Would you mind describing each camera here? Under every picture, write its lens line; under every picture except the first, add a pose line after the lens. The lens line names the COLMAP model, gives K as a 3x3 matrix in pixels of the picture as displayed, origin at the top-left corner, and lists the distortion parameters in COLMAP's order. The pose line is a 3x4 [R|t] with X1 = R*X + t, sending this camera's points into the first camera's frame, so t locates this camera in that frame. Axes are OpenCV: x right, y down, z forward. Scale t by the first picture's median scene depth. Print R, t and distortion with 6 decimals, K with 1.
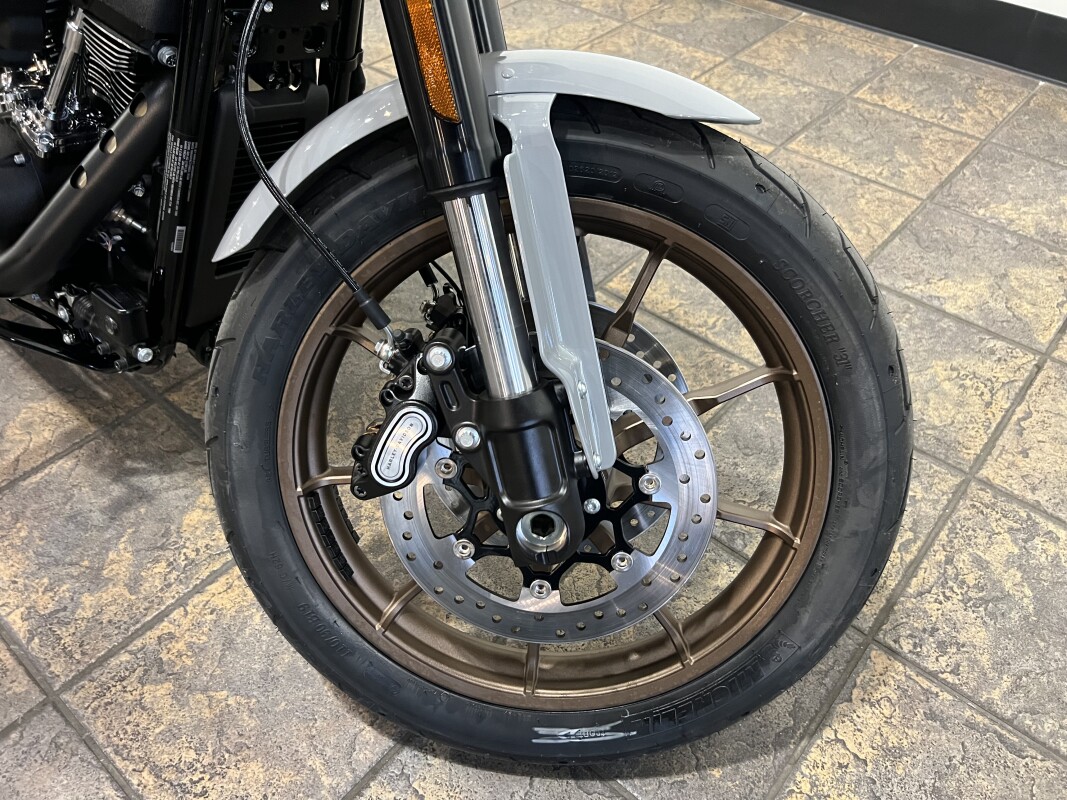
lens RADIAL K [[821.3, 0, 528.6], [0, 821.3, 408.6], [0, 0, 1]] dist [0.038682, -0.047232]
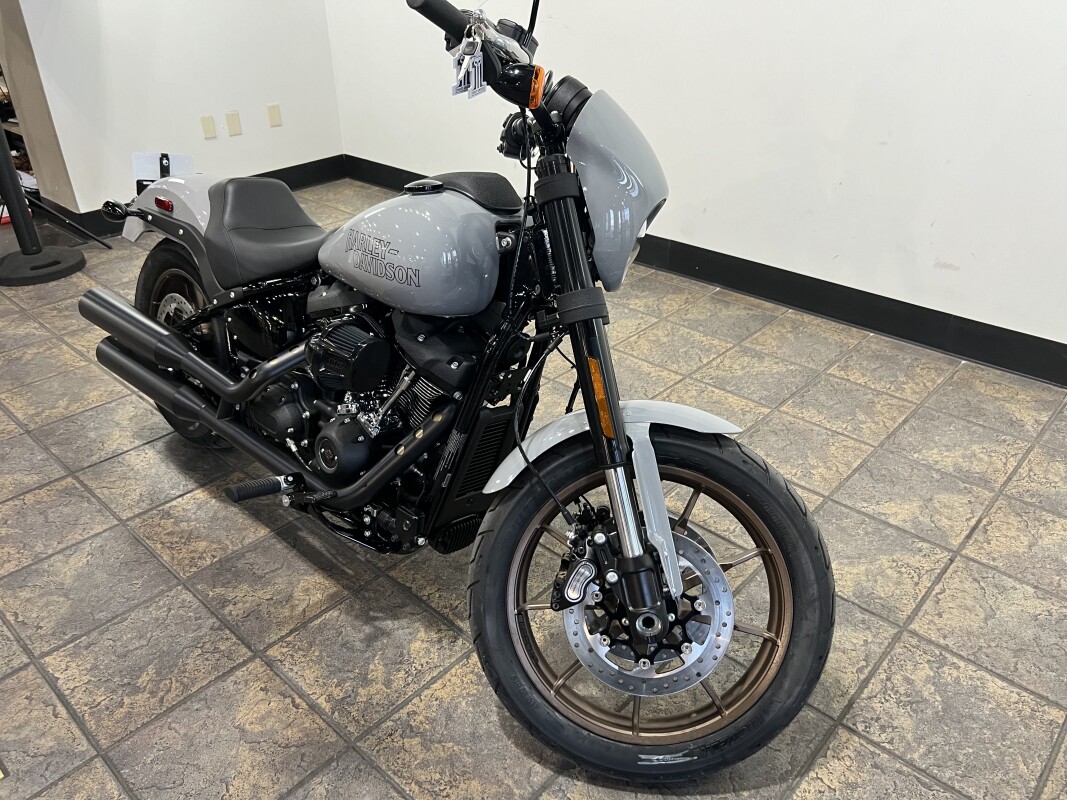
lens RADIAL K [[821.3, 0, 528.6], [0, 821.3, 408.6], [0, 0, 1]] dist [0.038682, -0.047232]
pose [[0.999348, 0.000185, -0.036118, -0.132770], [-0.009468, 0.966357, -0.257030, 0.101559], [0.034856, 0.257204, 0.965728, -0.729818]]
